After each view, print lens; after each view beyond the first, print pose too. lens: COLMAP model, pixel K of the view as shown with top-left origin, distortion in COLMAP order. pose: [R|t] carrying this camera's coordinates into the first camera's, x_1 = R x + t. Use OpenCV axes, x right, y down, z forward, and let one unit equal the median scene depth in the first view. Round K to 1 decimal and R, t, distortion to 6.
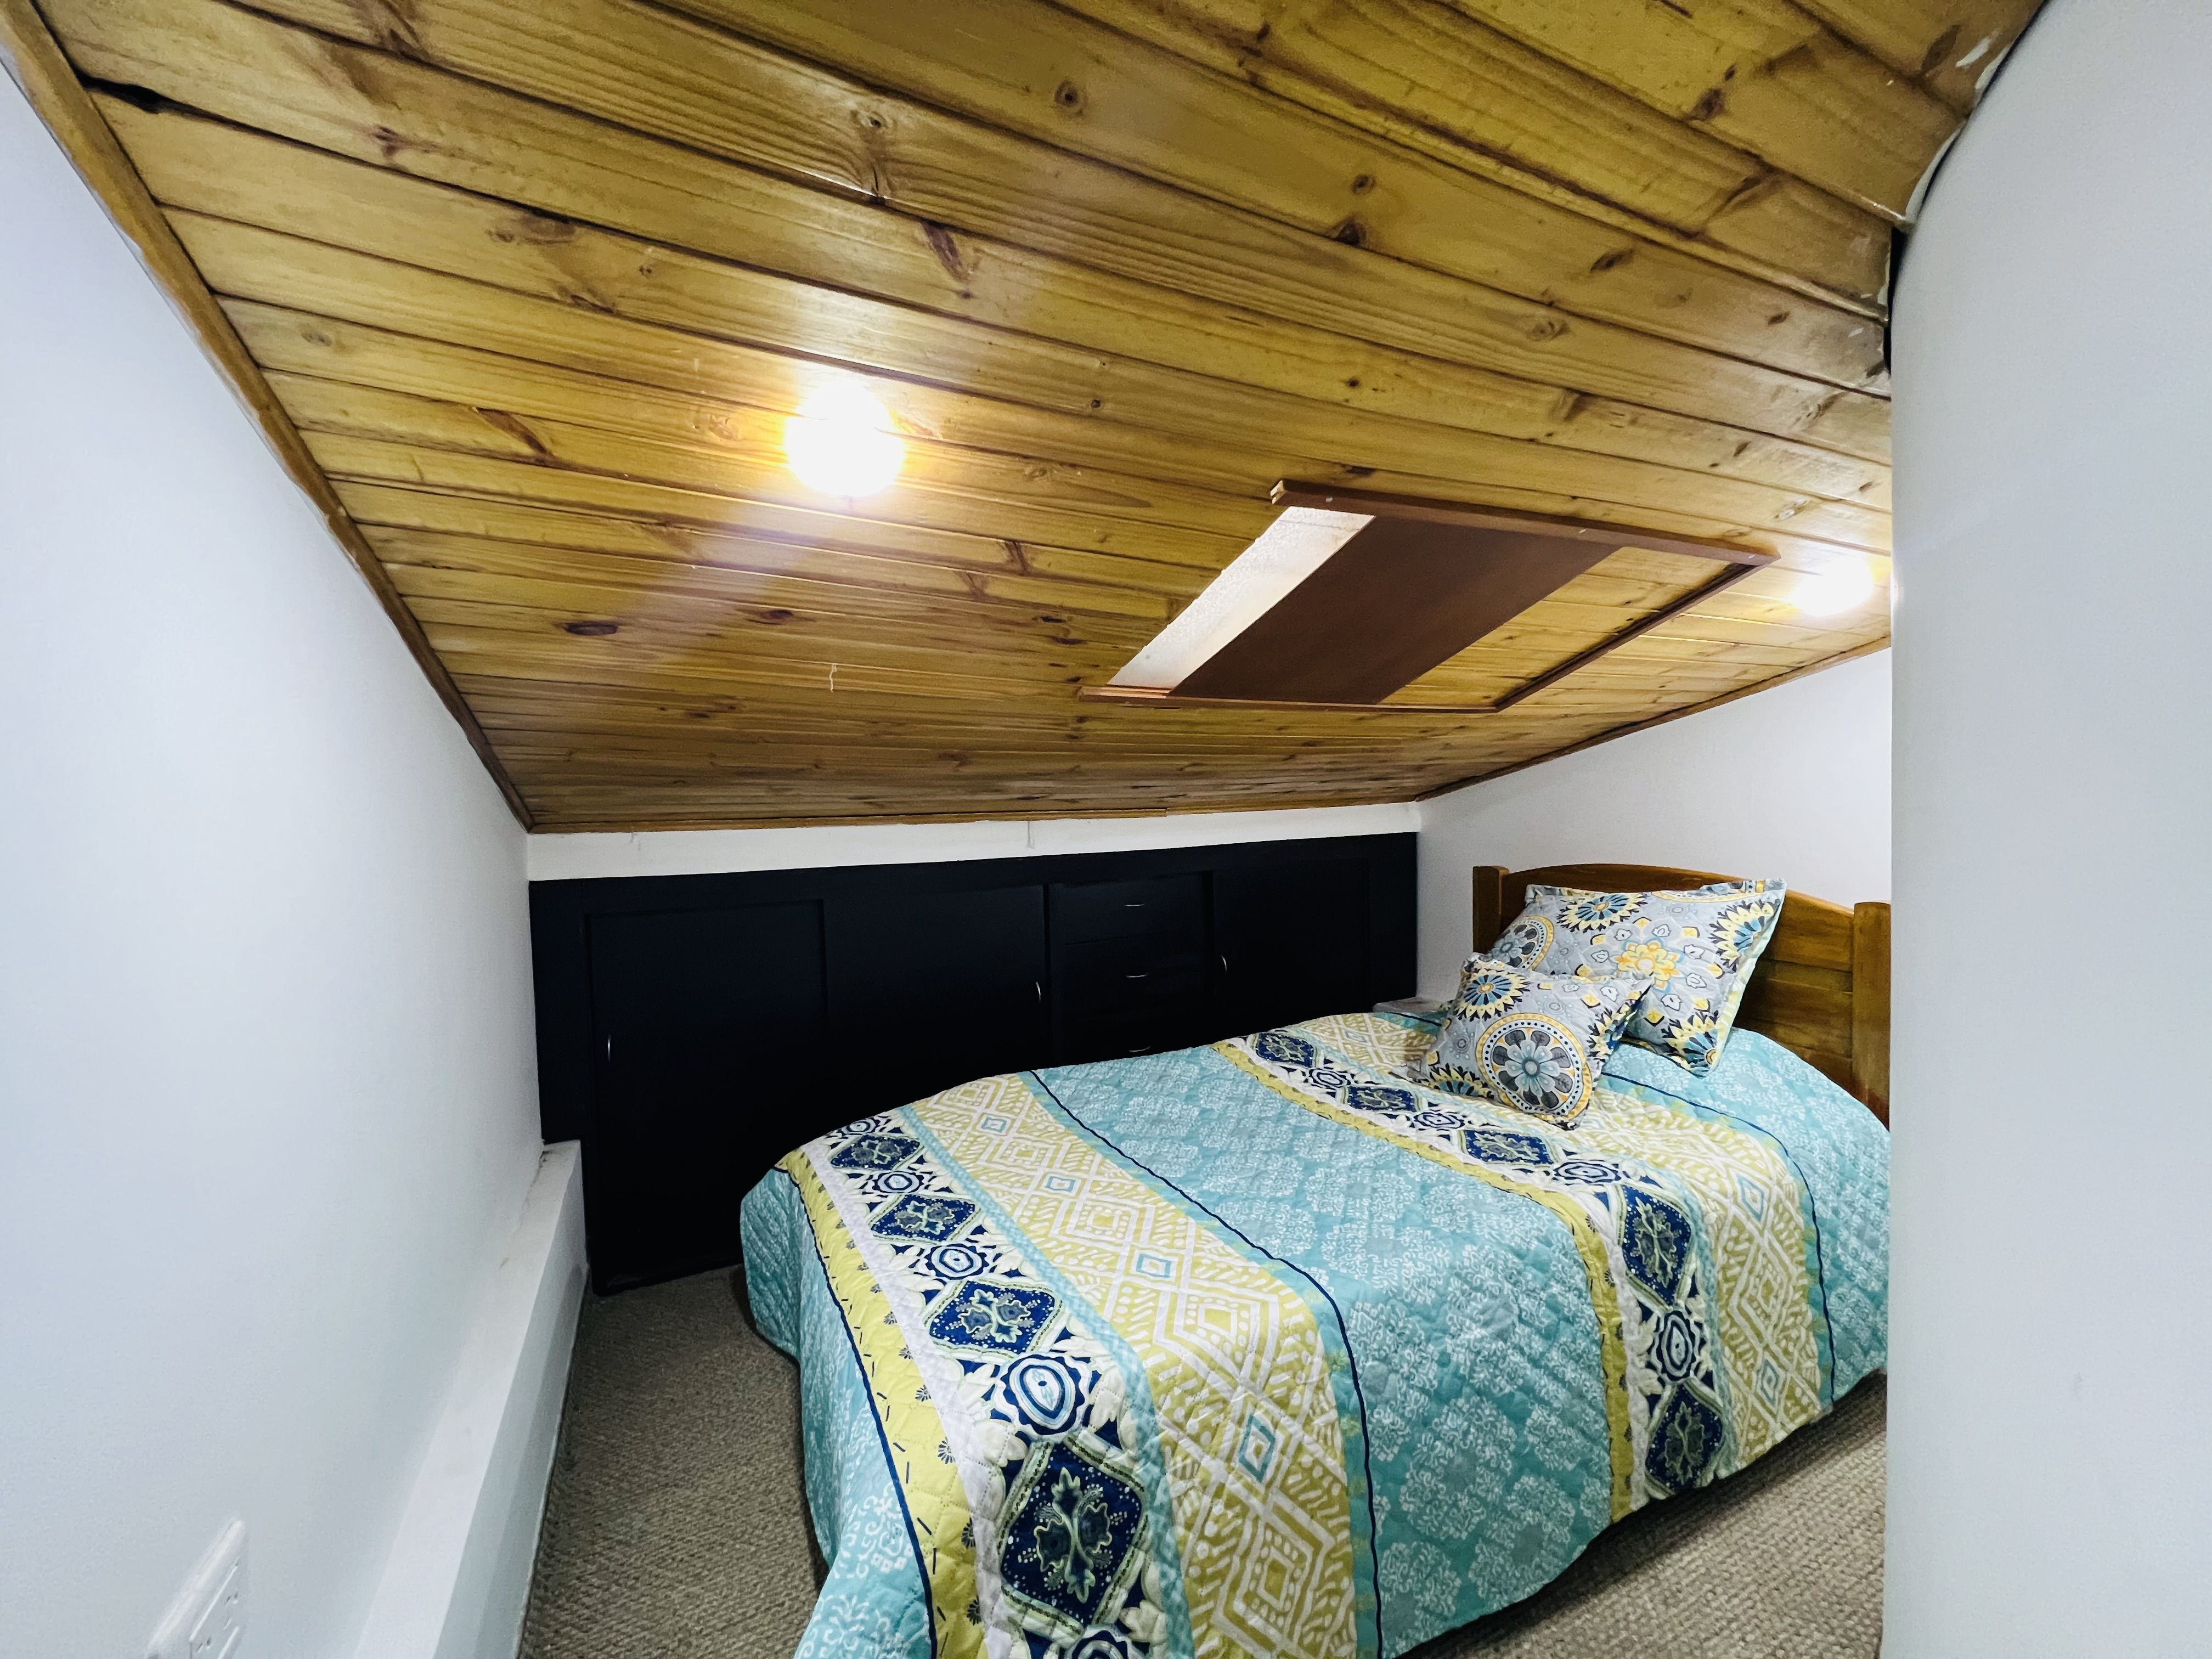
lens RADIAL K [[895.5, 0, 1106.0], [0, 895.5, 829.5], [0, 0, 1]] dist [-0.000678, 0.000544]
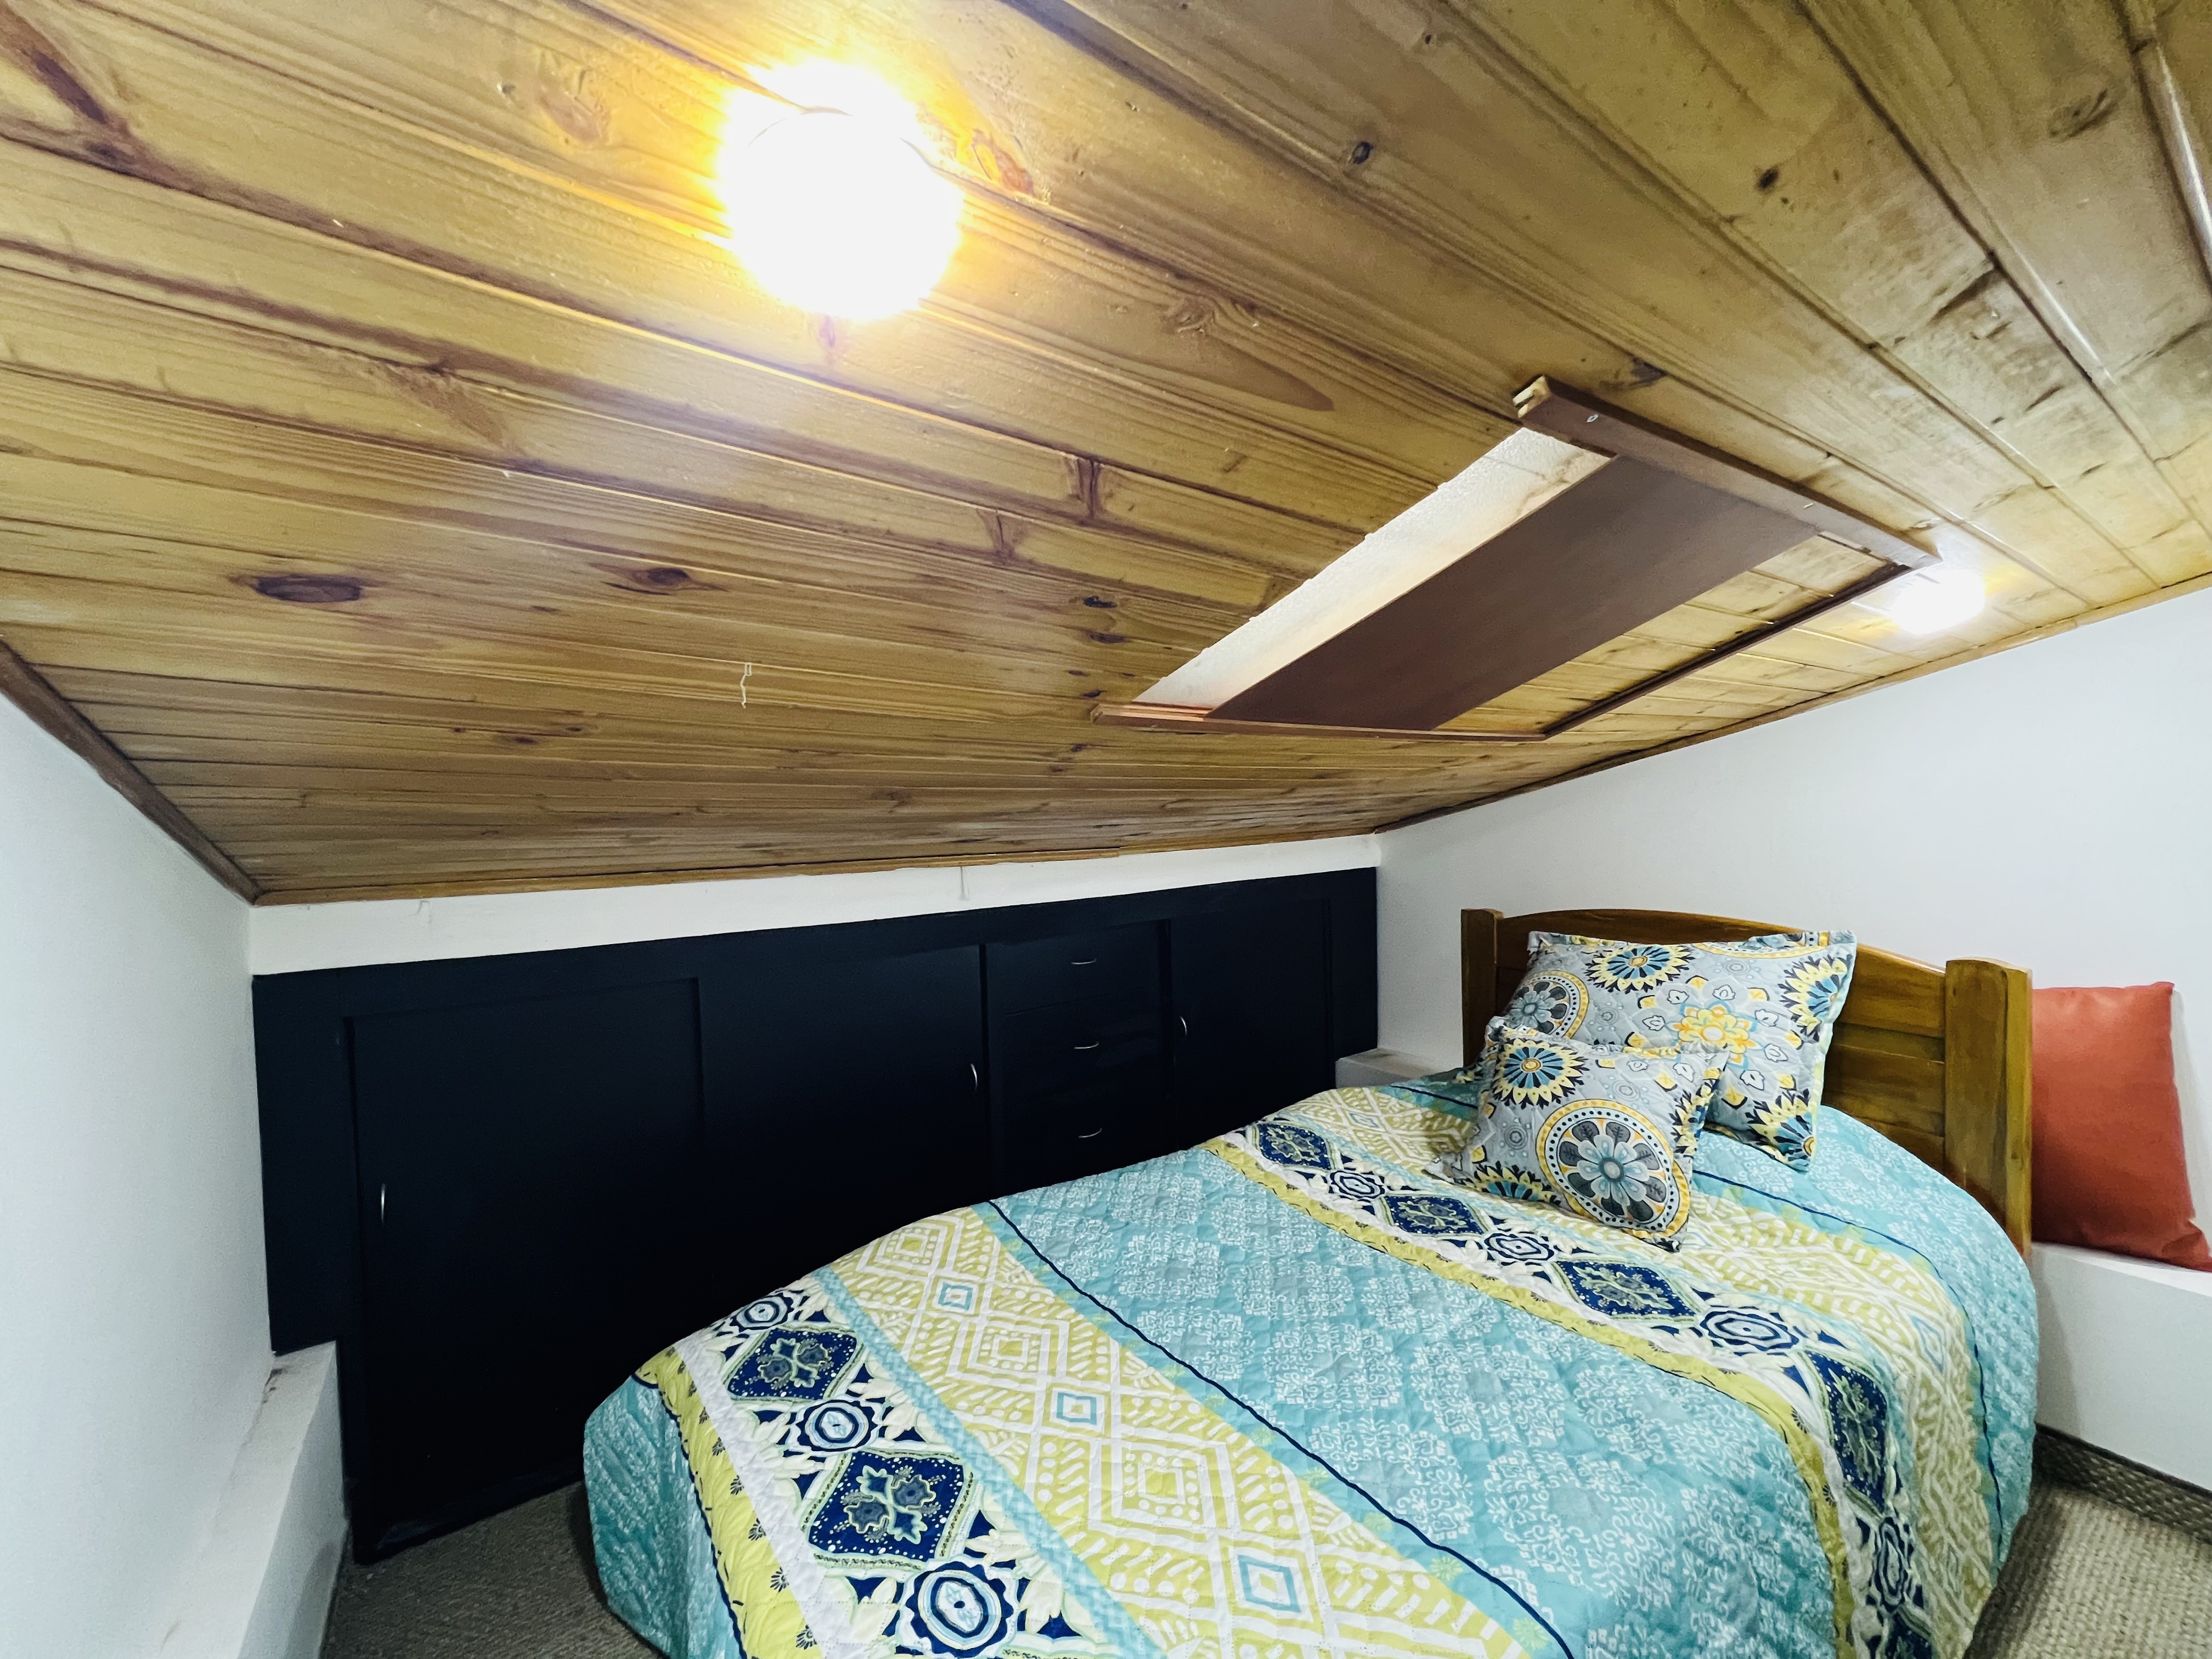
lens RADIAL K [[895.5, 0, 1106.0], [0, 895.5, 829.5], [0, 0, 1]] dist [-0.000678, 0.000544]
pose [[0.988794, -0.007563, 0.149093, -0.114896], [0.010369, 0.999783, -0.018049, -0.040726], [-0.148924, 0.019393, 0.988658, 0.258516]]
